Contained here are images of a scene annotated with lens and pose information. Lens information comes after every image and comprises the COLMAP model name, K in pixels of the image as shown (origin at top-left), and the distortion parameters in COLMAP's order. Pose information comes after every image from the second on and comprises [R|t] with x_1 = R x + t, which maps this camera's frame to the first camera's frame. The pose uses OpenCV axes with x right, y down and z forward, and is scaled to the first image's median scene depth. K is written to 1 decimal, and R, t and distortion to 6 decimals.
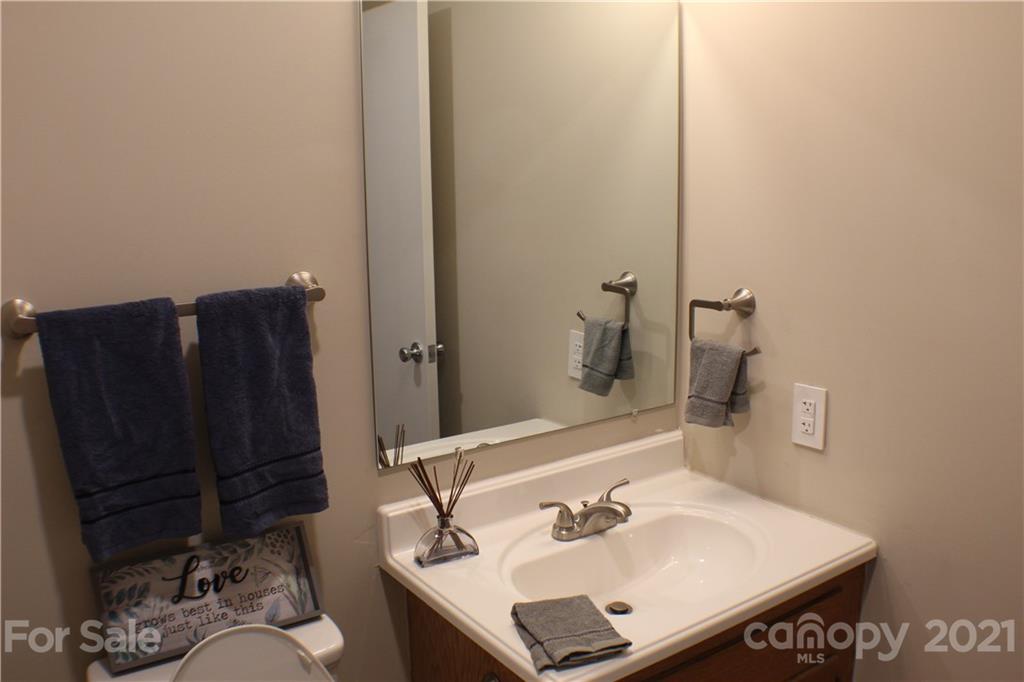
lens RADIAL K [[881.8, 0, 512.1], [0, 881.8, 342.4], [0, 0, 1]] dist [-0.204967, 0.077125]
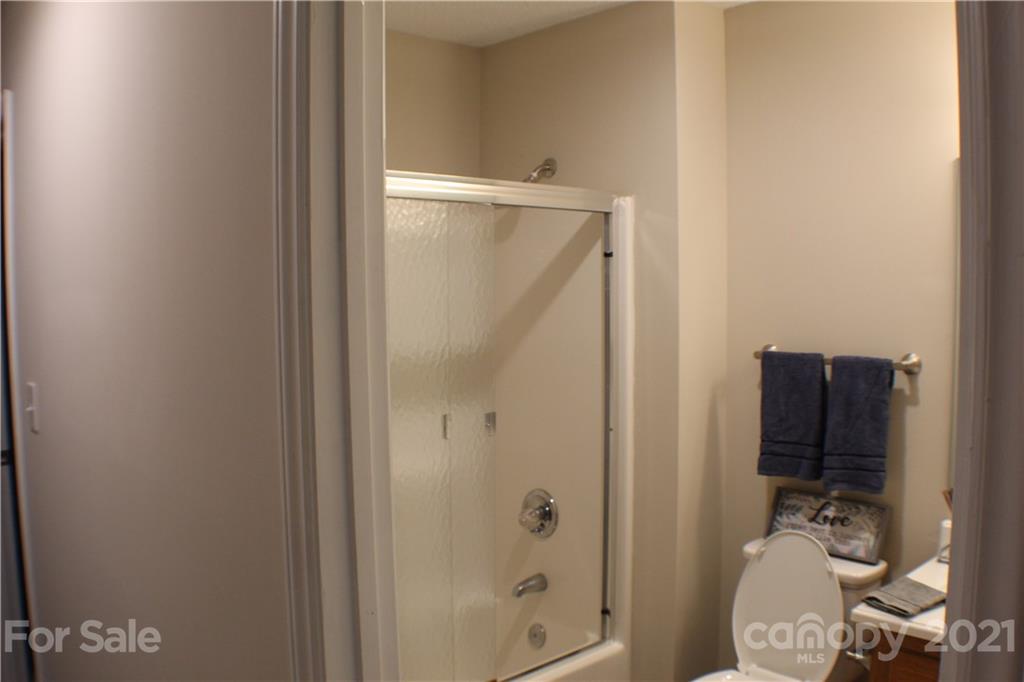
lens RADIAL K [[881.8, 0, 512.1], [0, 881.8, 341.2], [0, 0, 1]] dist [-0.204967, 0.077125]
pose [[0.132105, 0.085227, -0.987565, 1.303200], [-0.193684, 0.979312, 0.058606, -0.054349], [0.972129, 0.183534, 0.145879, 0.037203]]
